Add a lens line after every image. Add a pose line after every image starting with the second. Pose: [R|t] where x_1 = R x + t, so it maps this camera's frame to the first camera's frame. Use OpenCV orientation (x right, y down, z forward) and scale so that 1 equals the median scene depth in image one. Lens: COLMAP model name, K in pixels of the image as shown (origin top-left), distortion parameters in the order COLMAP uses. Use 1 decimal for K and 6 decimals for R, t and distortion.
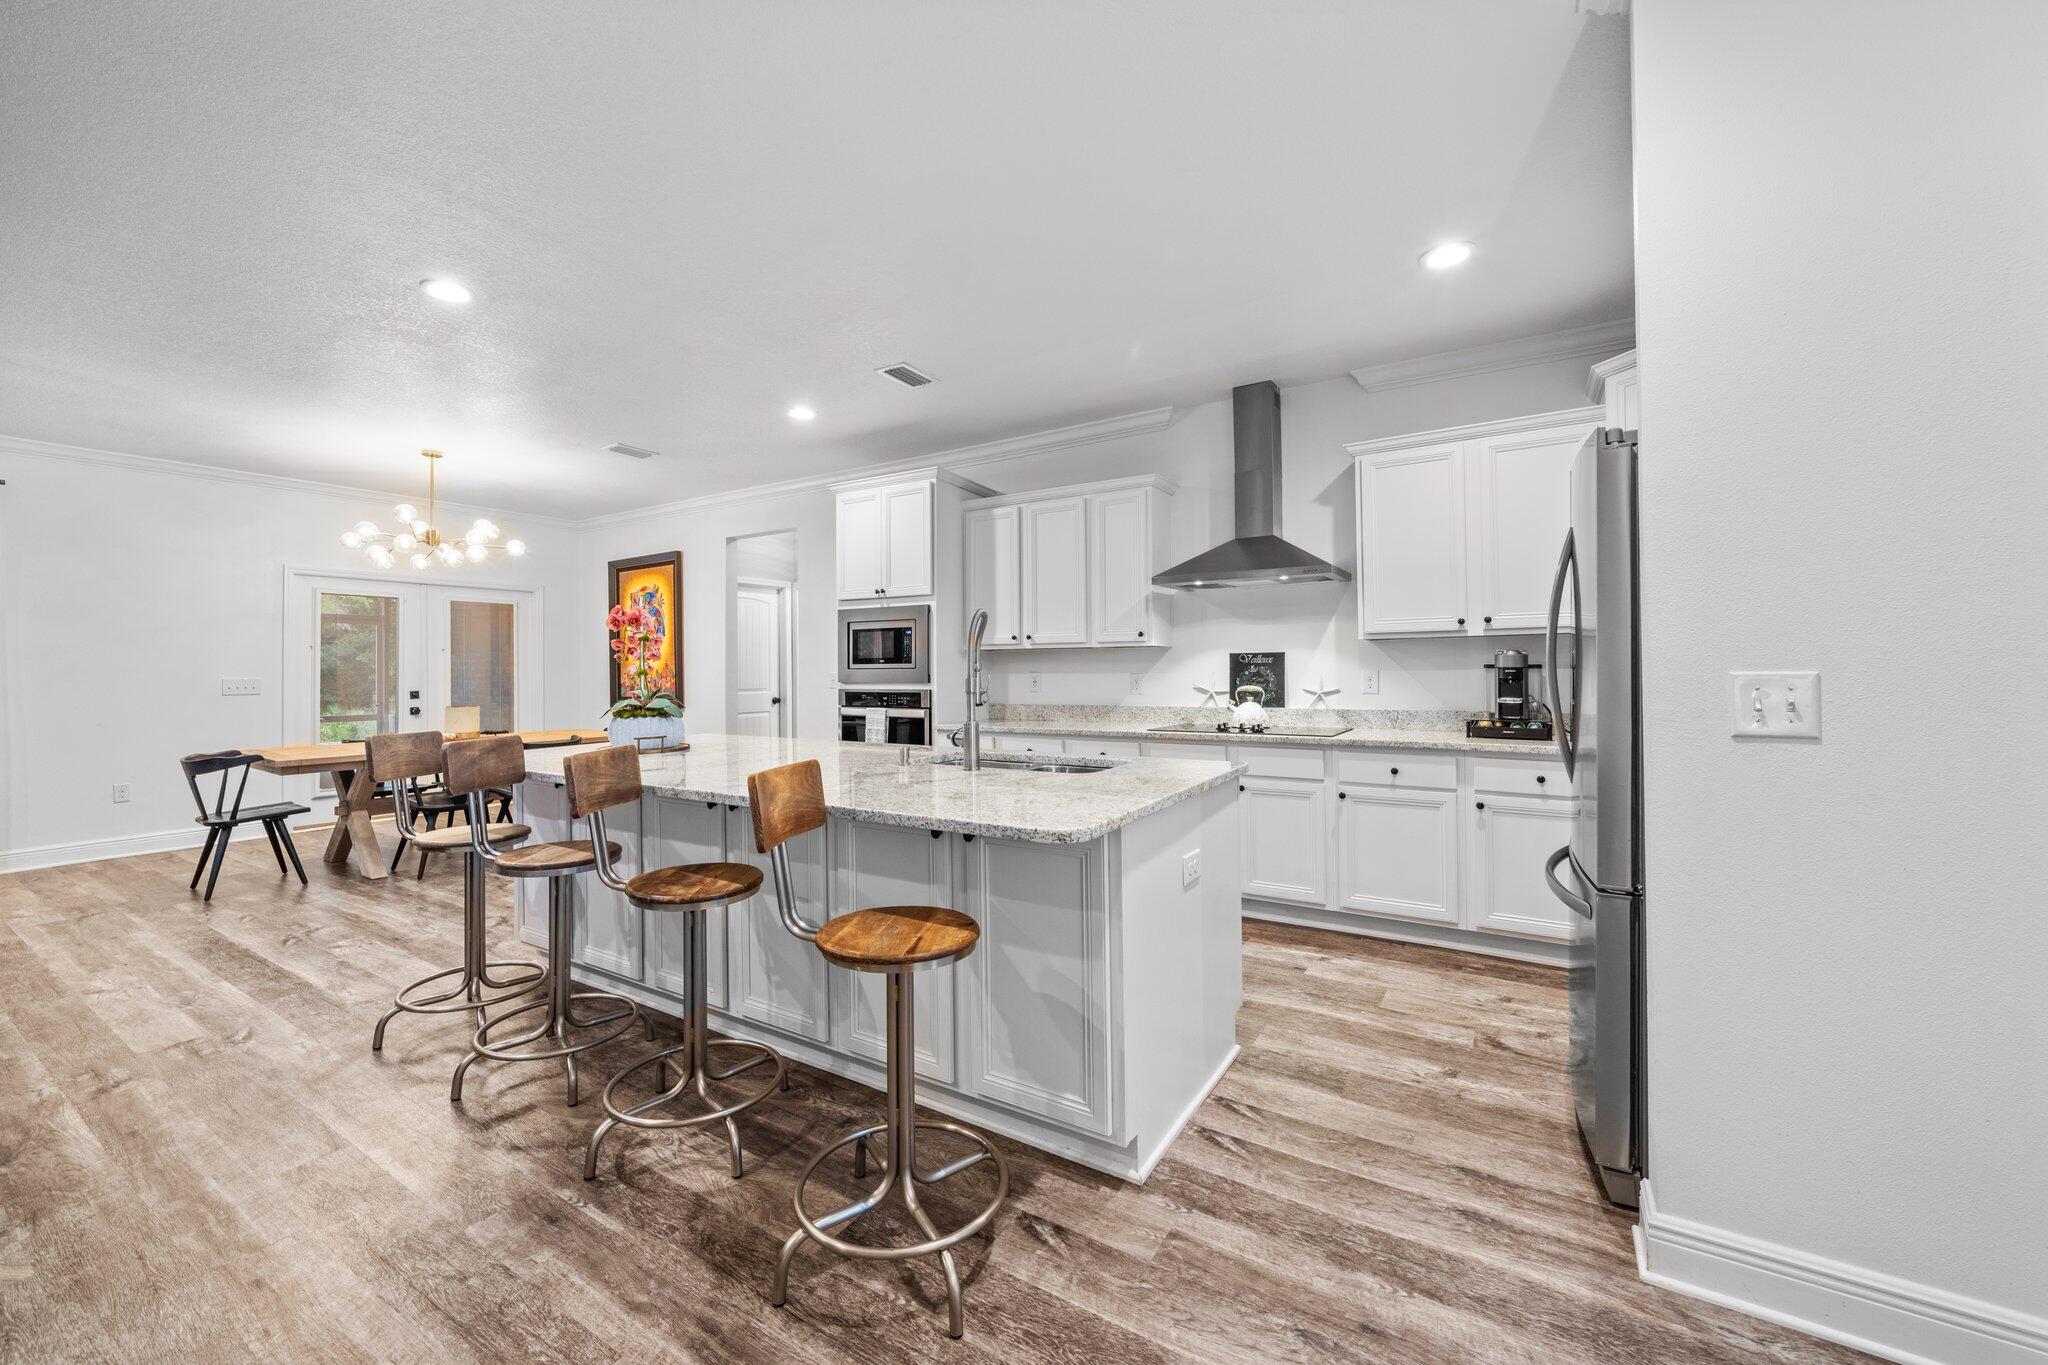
lens RADIAL K [[803.6, 0, 1013.7], [0, 803.6, 659.2], [0, 0, 1]] dist [-0.000138, -0.000036]
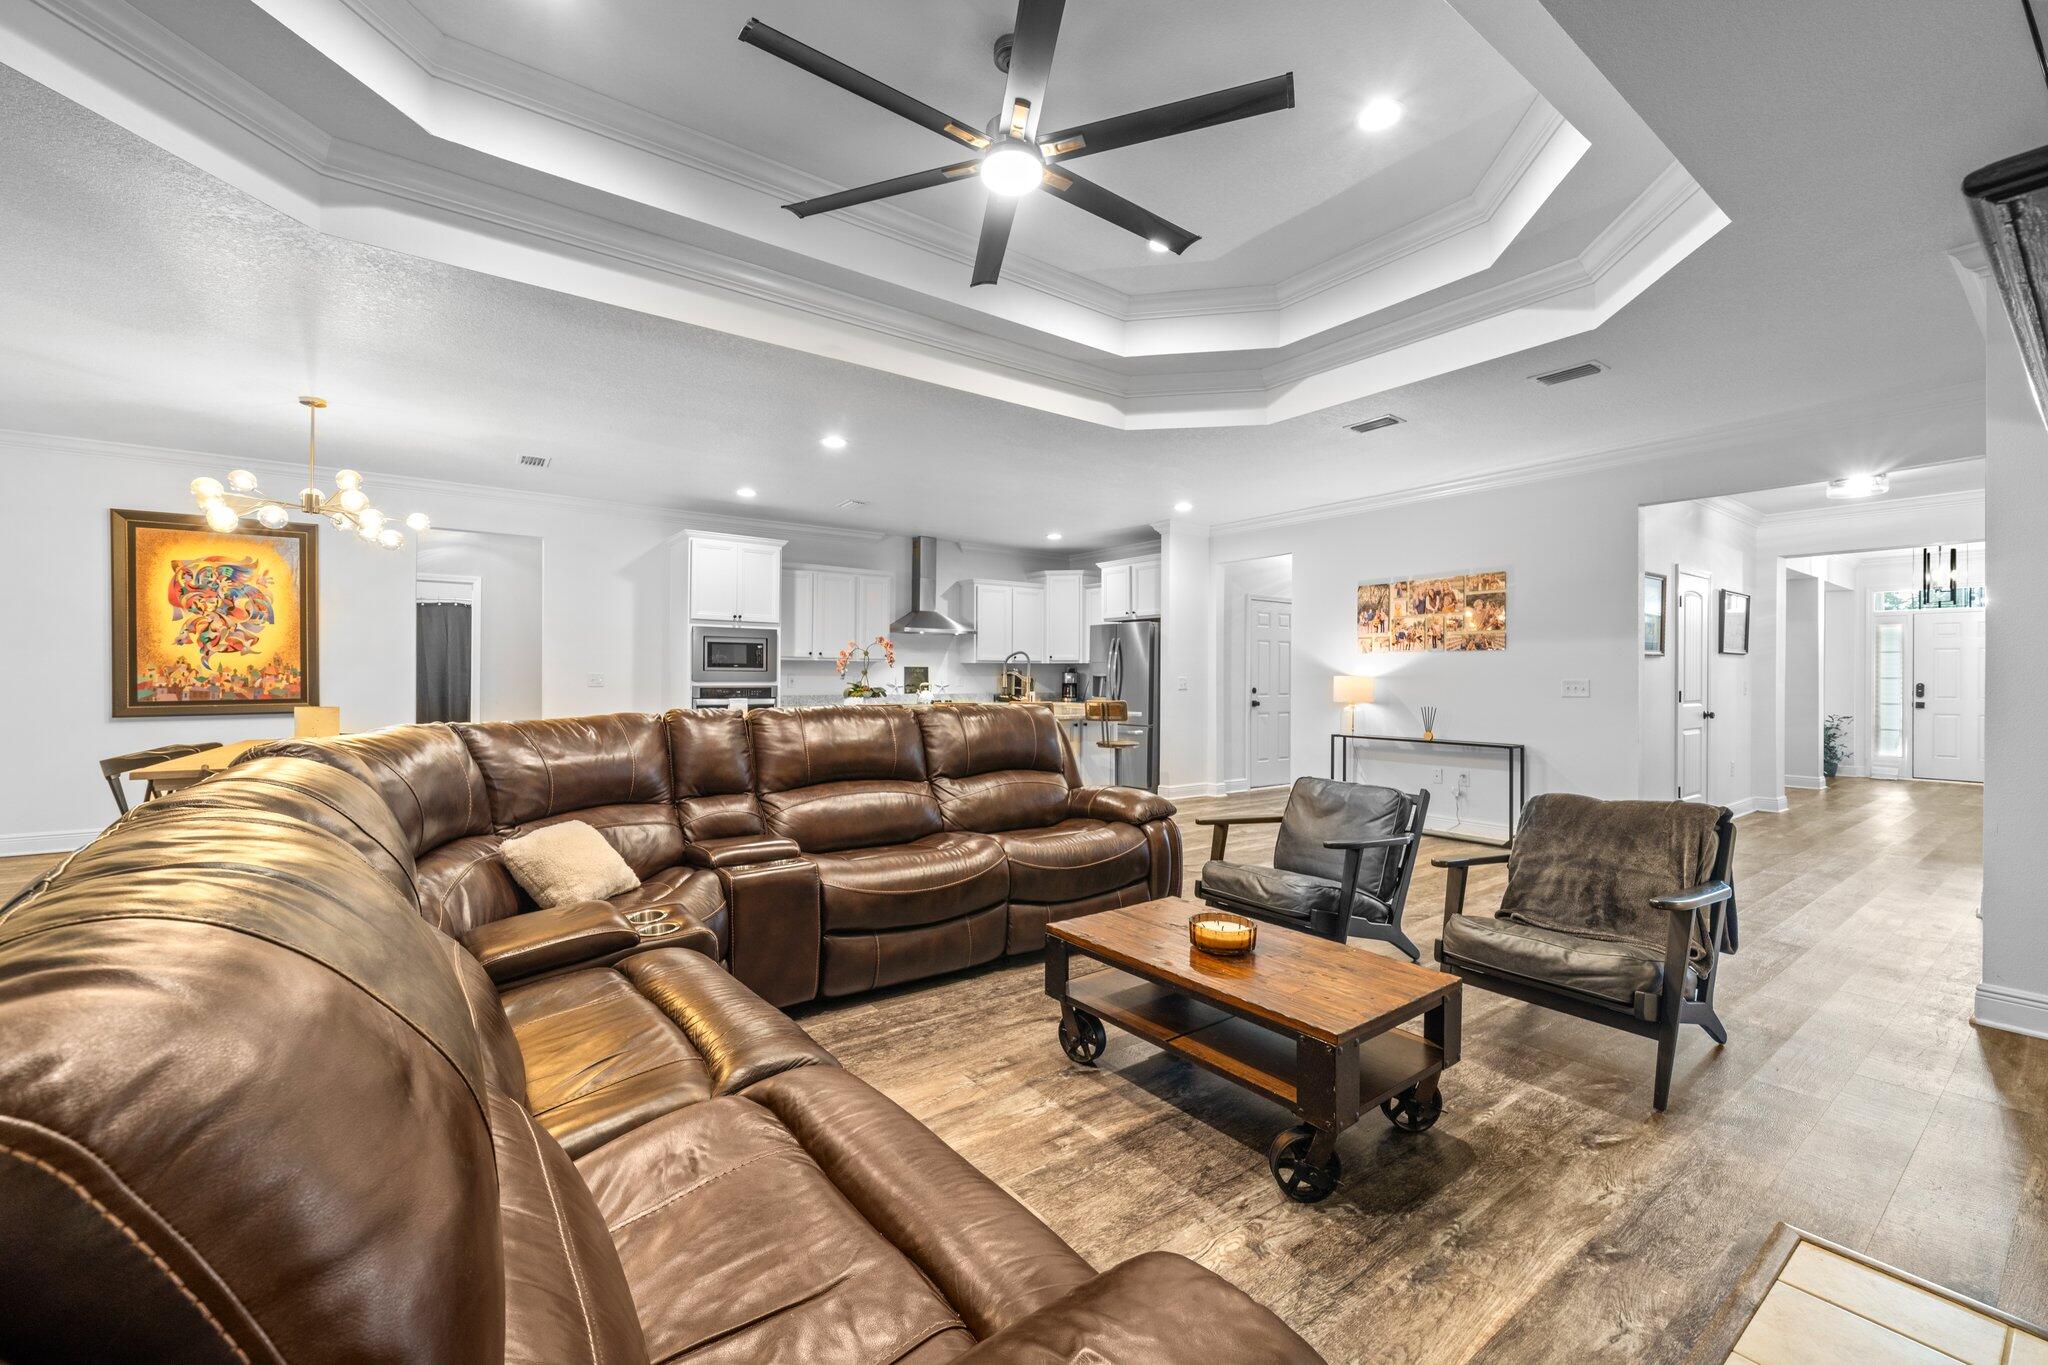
lens RADIAL K [[820.9, 0, 1009.9], [0, 820.9, 672.9], [0, 0, 1]] dist [-0.000045, 0.000265]
pose [[0.366724, 0.014956, 0.930210, -1.529825], [-0.020232, 0.999763, -0.008098, 0.019156], [-0.930110, -0.015851, 0.366939, 0.023527]]
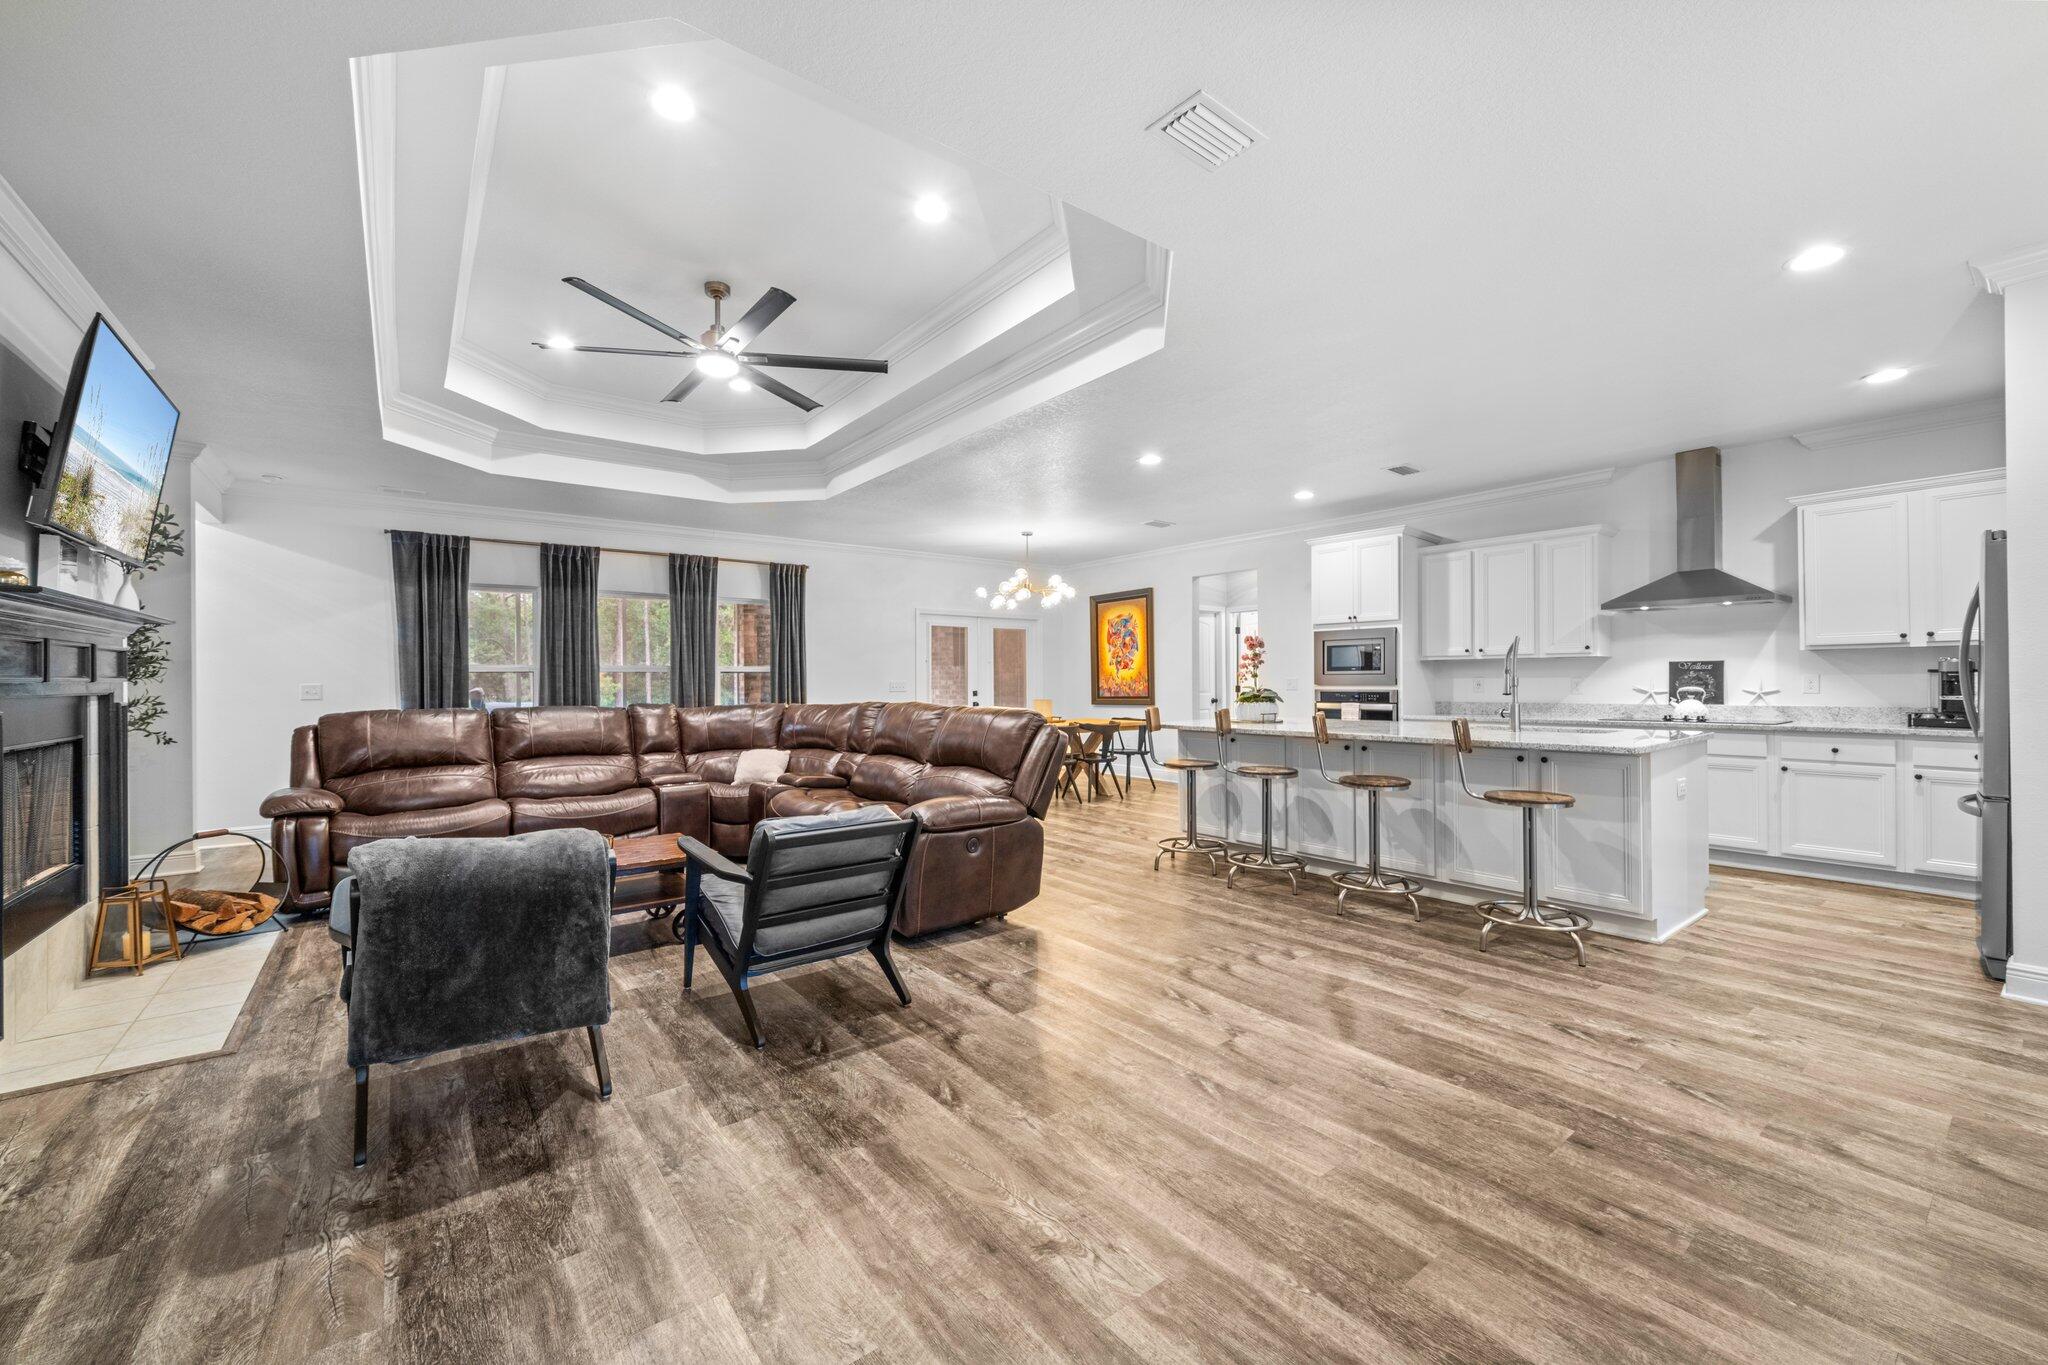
lens RADIAL K [[808.1, 0, 1023.0], [0, 808.1, 680.0], [0, 0, 1]] dist [-0.000695, -0.000156]
pose [[0.940275, 0.001948, -0.340411, -0.257678], [0.002393, 0.999921, 0.012330, 0.003419], [0.340408, -0.012408, 0.940196, -0.547475]]
